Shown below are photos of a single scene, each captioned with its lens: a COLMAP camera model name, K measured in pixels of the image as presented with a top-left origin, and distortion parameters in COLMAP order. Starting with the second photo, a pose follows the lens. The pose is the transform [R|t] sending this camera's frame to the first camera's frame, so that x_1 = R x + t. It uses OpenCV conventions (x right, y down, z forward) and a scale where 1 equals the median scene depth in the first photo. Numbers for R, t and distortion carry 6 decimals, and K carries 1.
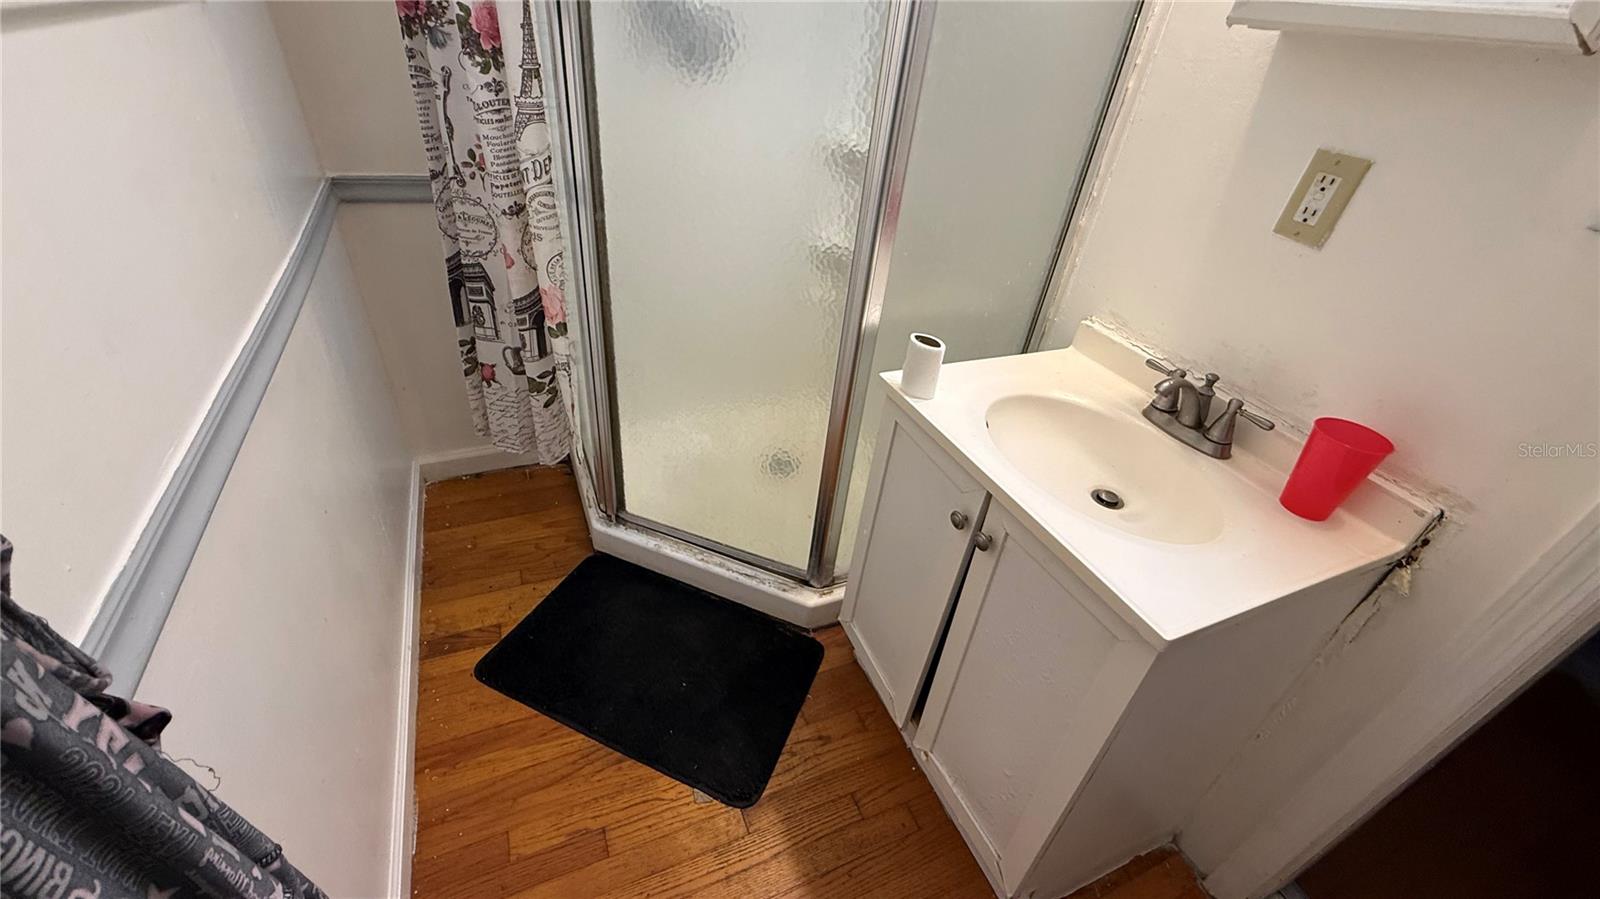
lens RADIAL K [[638.2, 0, 797.4], [0, 638.2, 453.6], [0, 0, 1]] dist [0.000755, 0.000480]
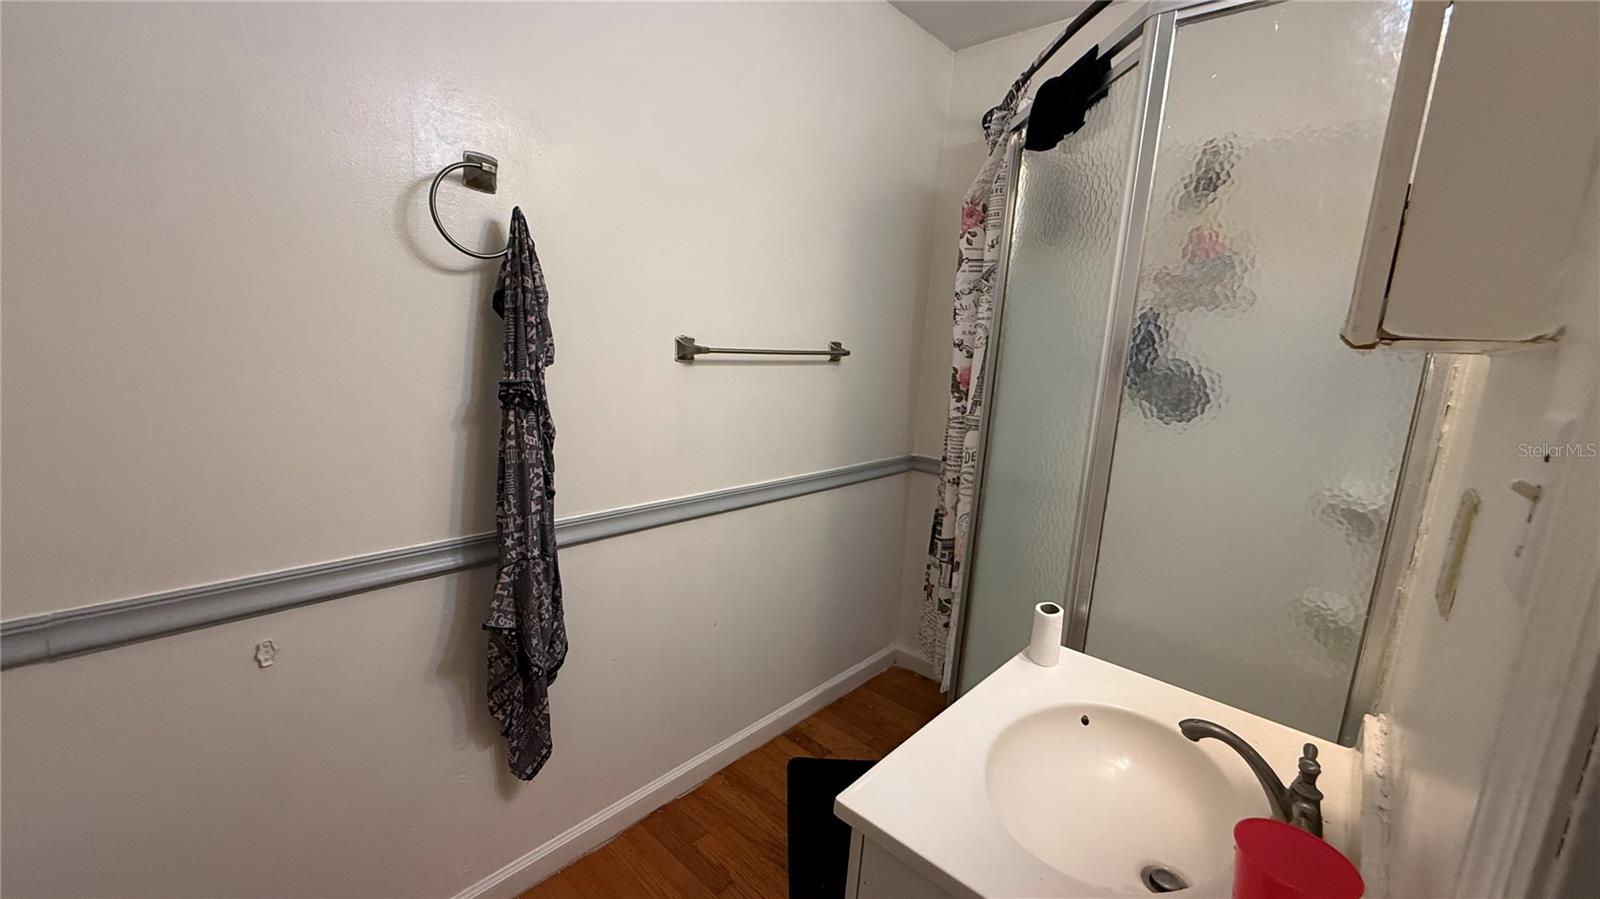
lens RADIAL K [[638.2, 0, 797.4], [0, 638.2, 453.6], [0, 0, 1]] dist [0.000755, 0.000480]
pose [[0.413951, 0.083342, -0.906476, 0.753068], [-0.534369, 0.828416, -0.167860, 0.016698], [0.736949, 0.553879, 0.387459, 0.105857]]
